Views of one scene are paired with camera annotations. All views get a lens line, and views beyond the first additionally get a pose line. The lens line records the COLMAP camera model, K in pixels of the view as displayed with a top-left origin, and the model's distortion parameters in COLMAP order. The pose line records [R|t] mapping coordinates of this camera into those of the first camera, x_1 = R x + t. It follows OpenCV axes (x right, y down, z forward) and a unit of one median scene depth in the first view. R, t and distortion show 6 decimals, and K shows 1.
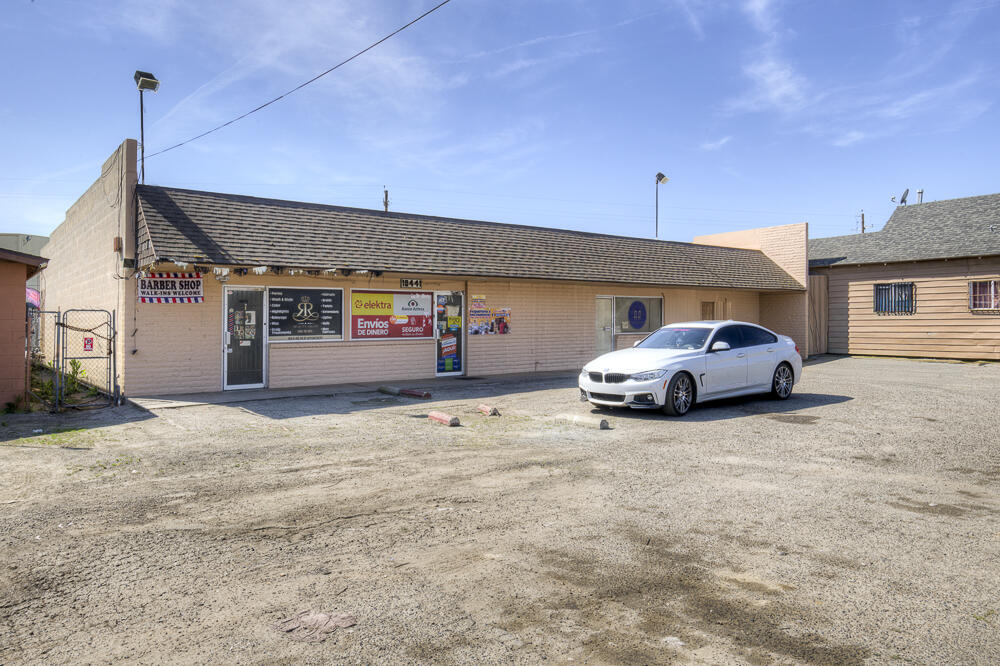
lens RADIAL K [[728.6, 0, 500.0], [0, 728.6, 333.0], [0, 0, 1]] dist [0.012315, -0.053259]
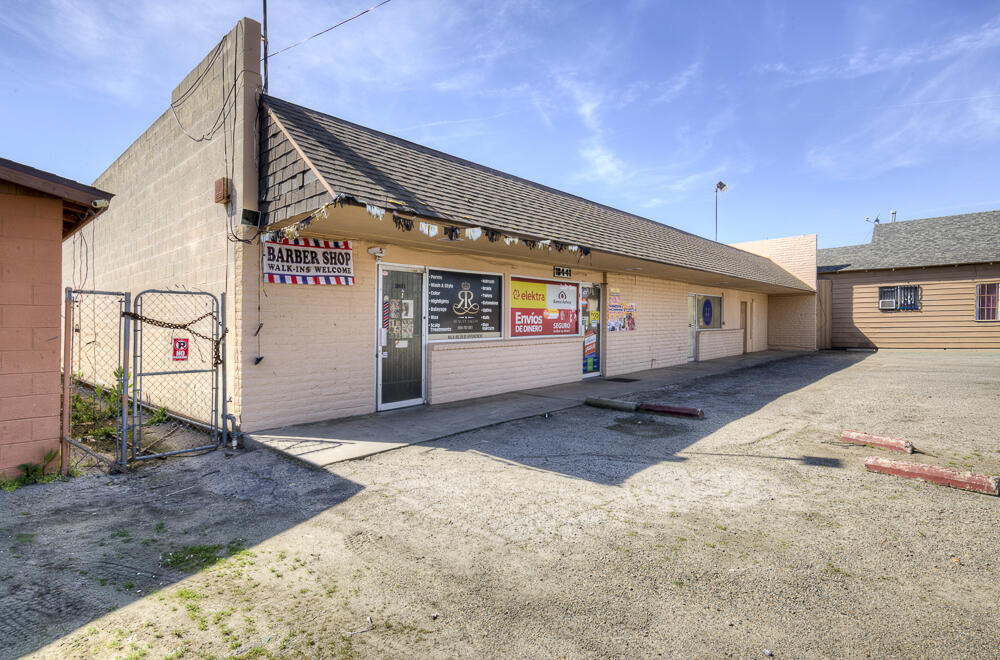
lens RADIAL K [[492.7, 0, 500.0], [0, 492.7, 330.0], [0, 0, 1]] dist [-0.014683, 0.000374]
pose [[0.975343, -0.006037, 0.220611, -0.350700], [0.007338, 0.999960, -0.005078, 0.003136], [-0.220571, 0.006572, 0.975349, 0.485388]]
